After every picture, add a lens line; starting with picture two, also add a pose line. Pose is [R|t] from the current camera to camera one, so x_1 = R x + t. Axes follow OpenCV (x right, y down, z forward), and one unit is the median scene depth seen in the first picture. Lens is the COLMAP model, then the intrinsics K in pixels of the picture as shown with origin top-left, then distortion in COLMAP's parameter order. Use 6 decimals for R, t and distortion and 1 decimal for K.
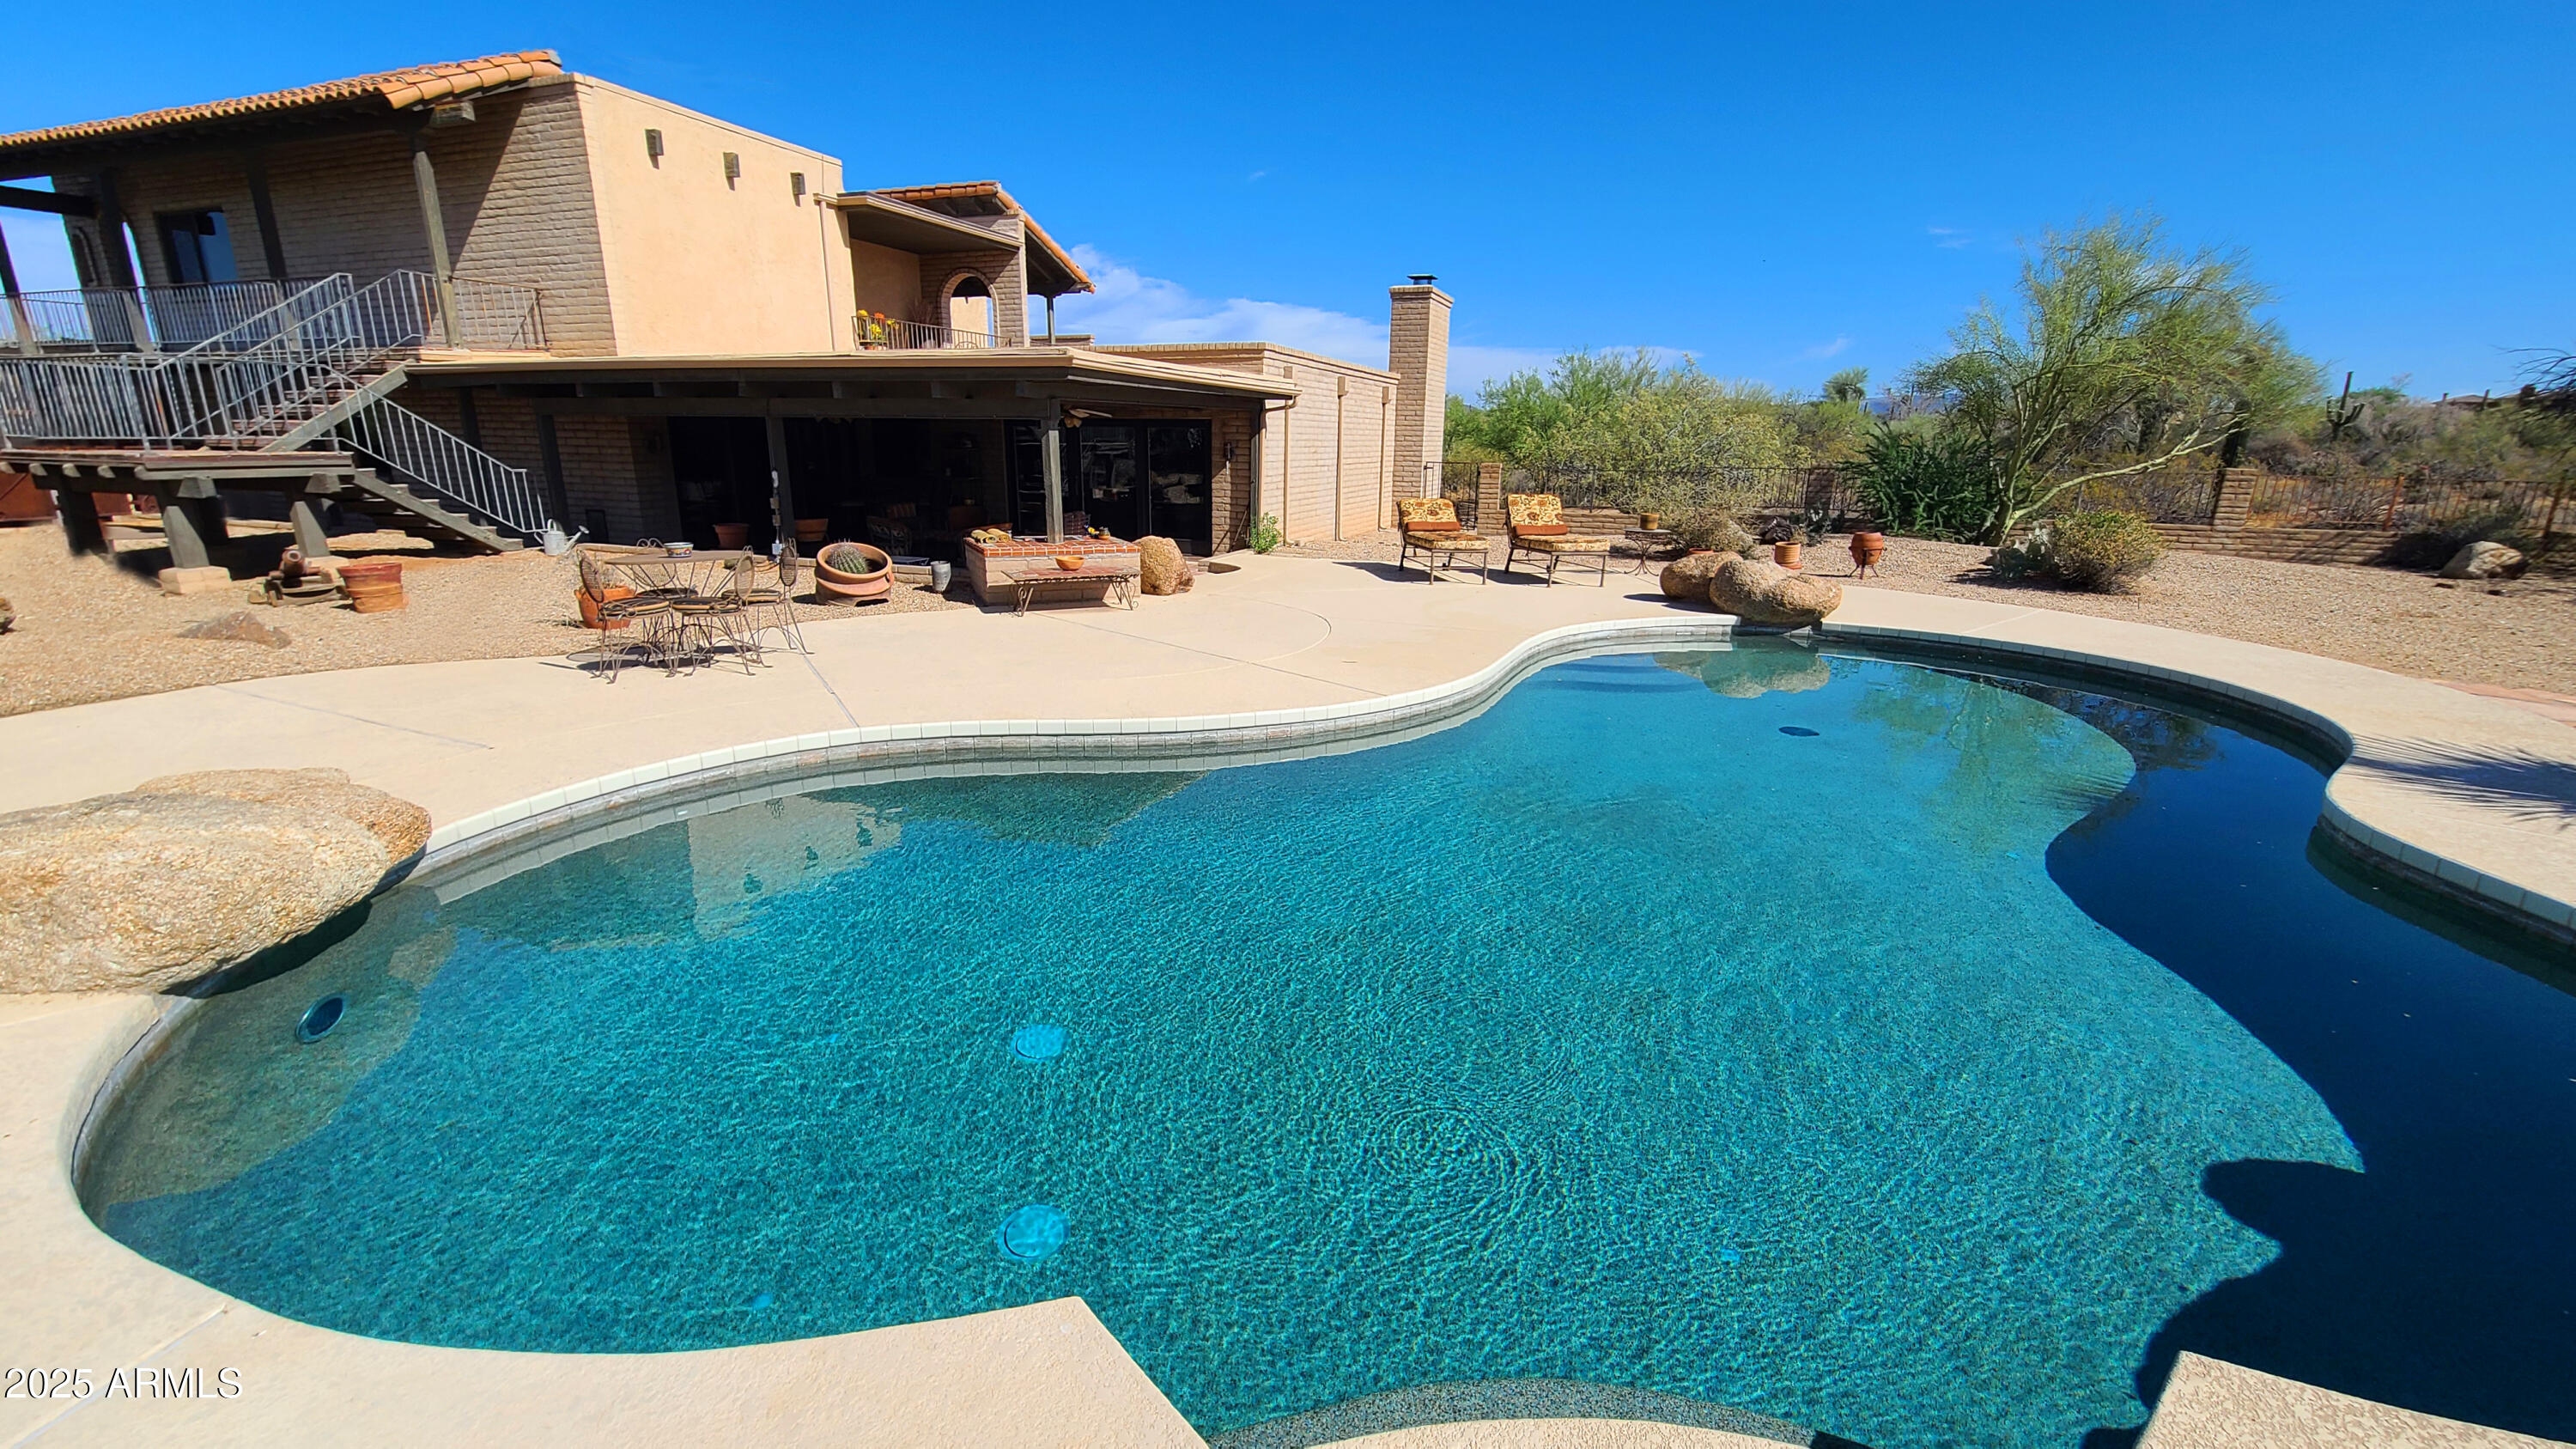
lens RADIAL K [[1038.2, 0, 1286.6], [0, 1038.2, 735.0], [0, 0, 1]] dist [0.002272, 0.000056]
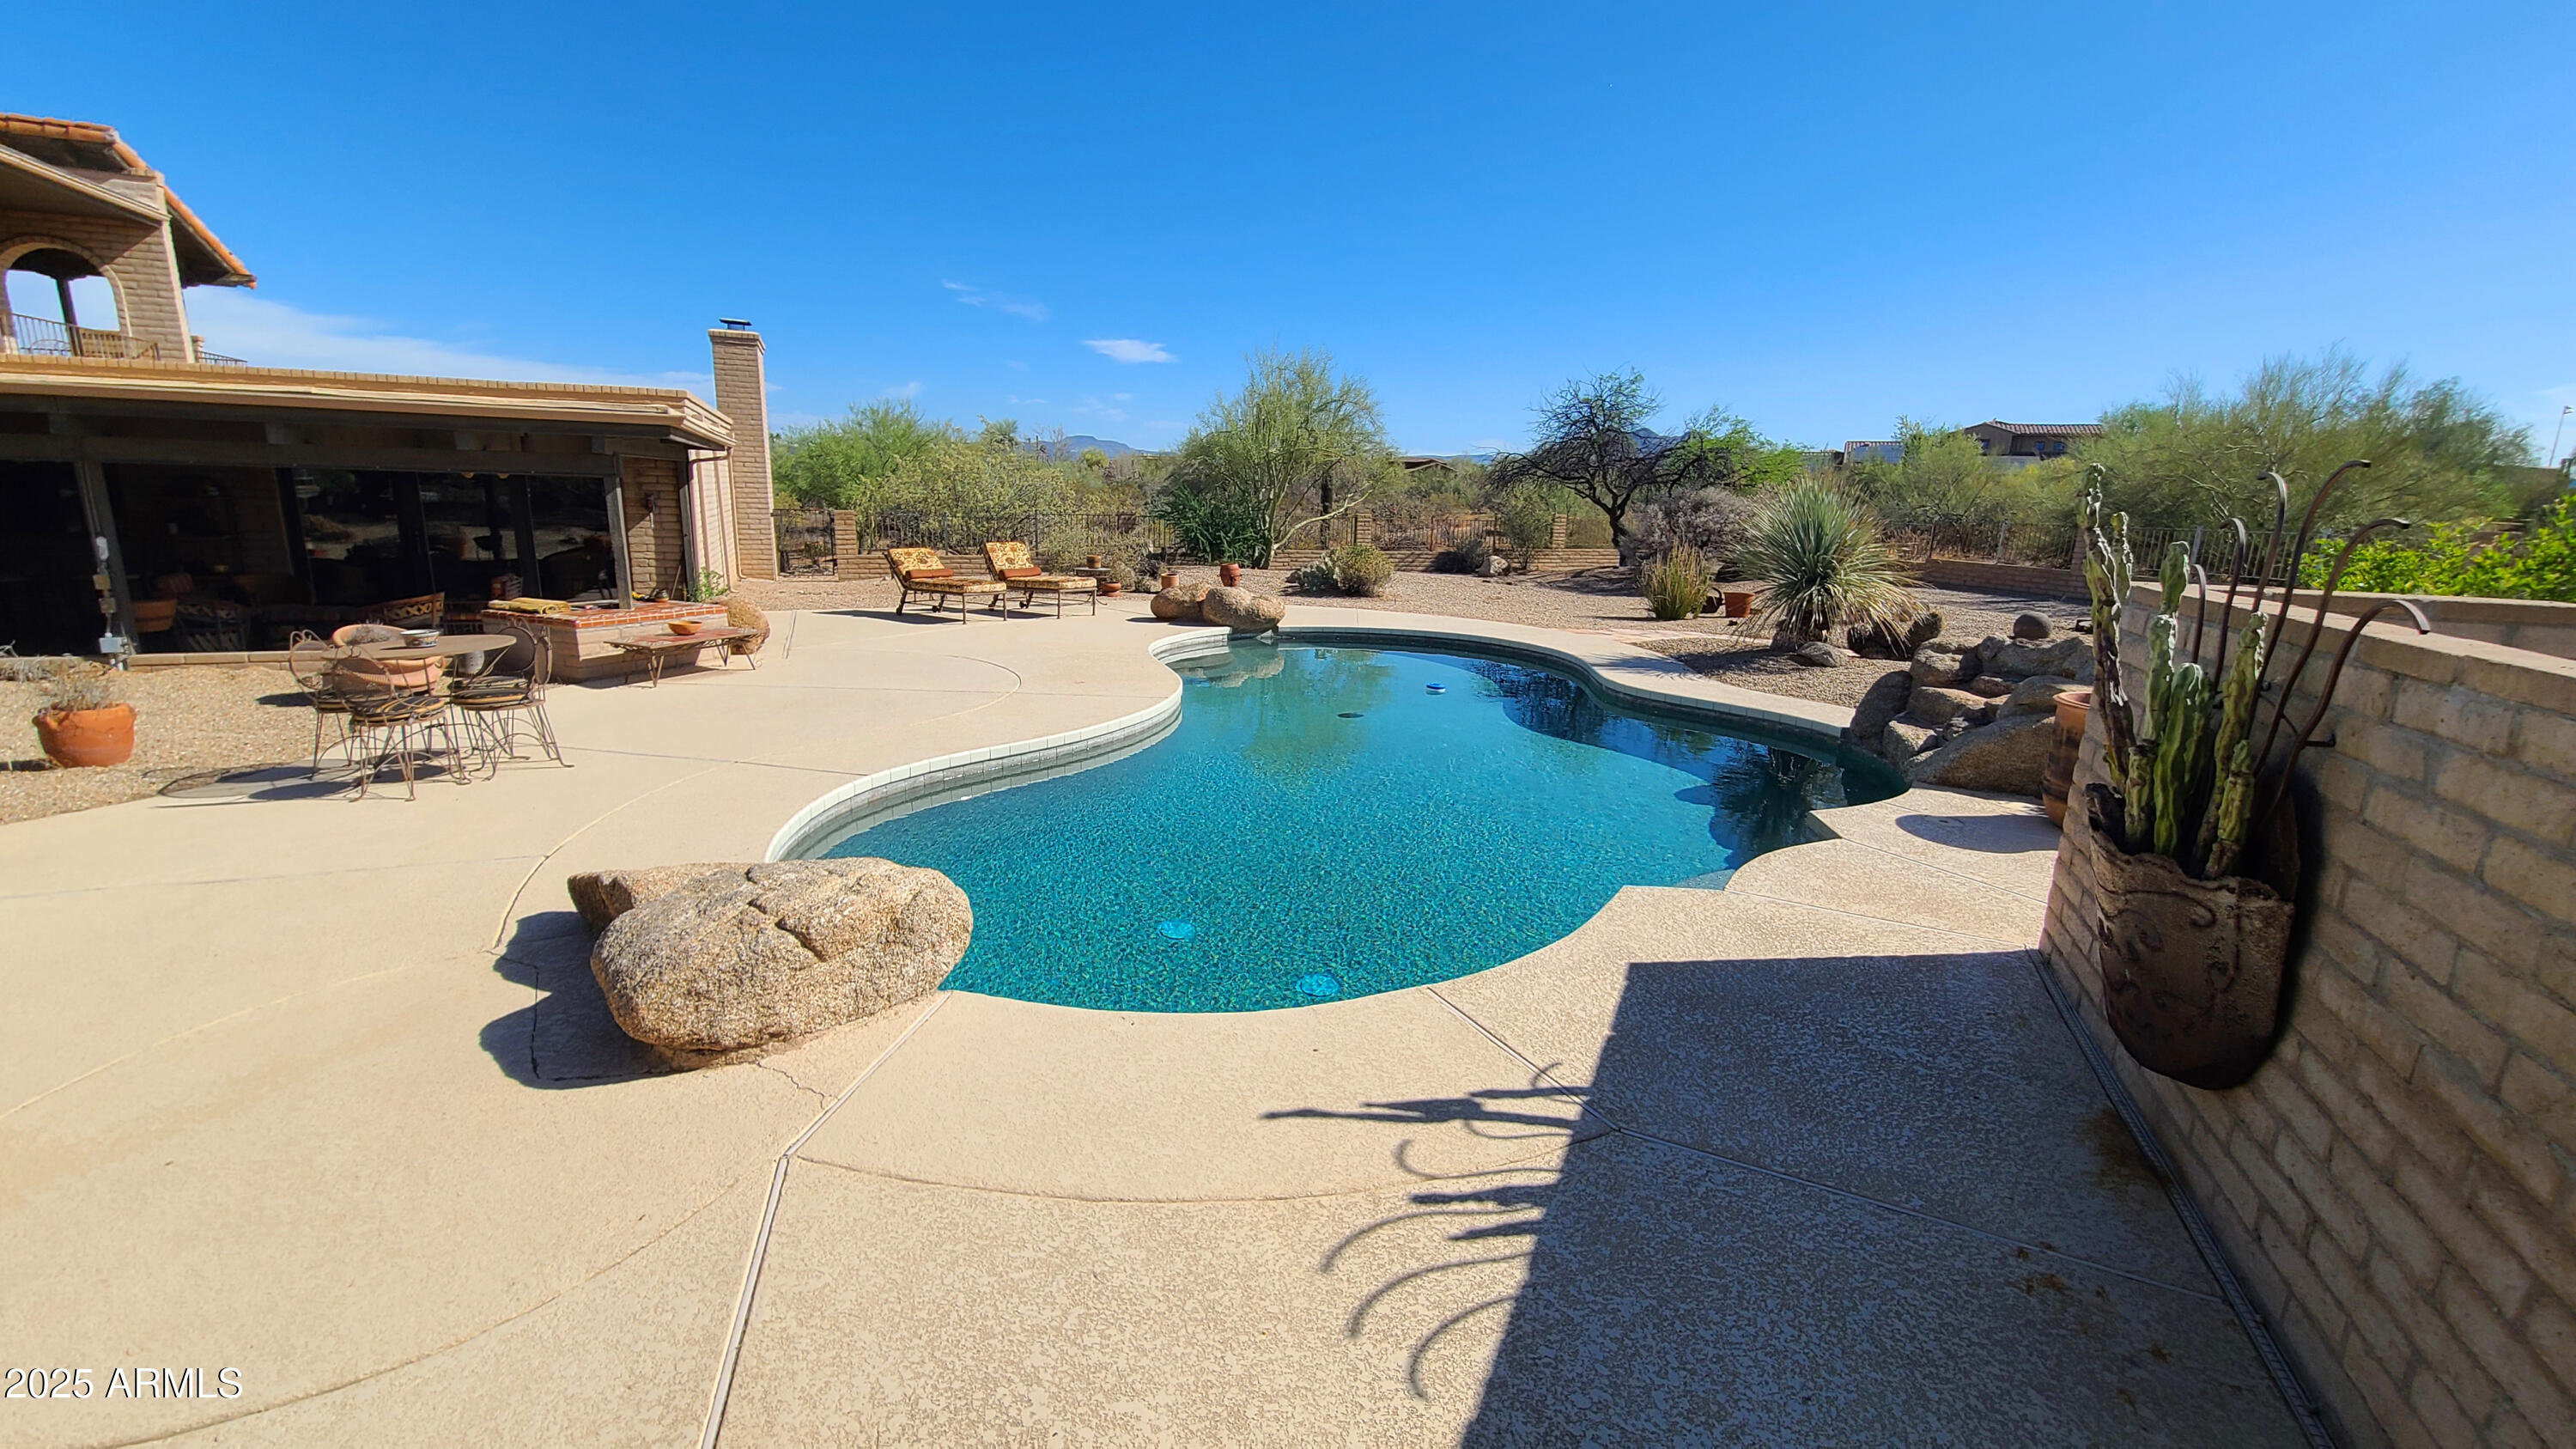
lens RADIAL K [[1038.2, 0, 1286.3], [0, 1038.2, 716.8], [0, 0, 1]] dist [0.002272, 0.000056]
pose [[0.725036, -0.137715, 0.674802, -0.342688], [0.171874, 0.984983, 0.016349, -0.004252], [-0.666920, 0.104127, 0.737818, -0.046092]]
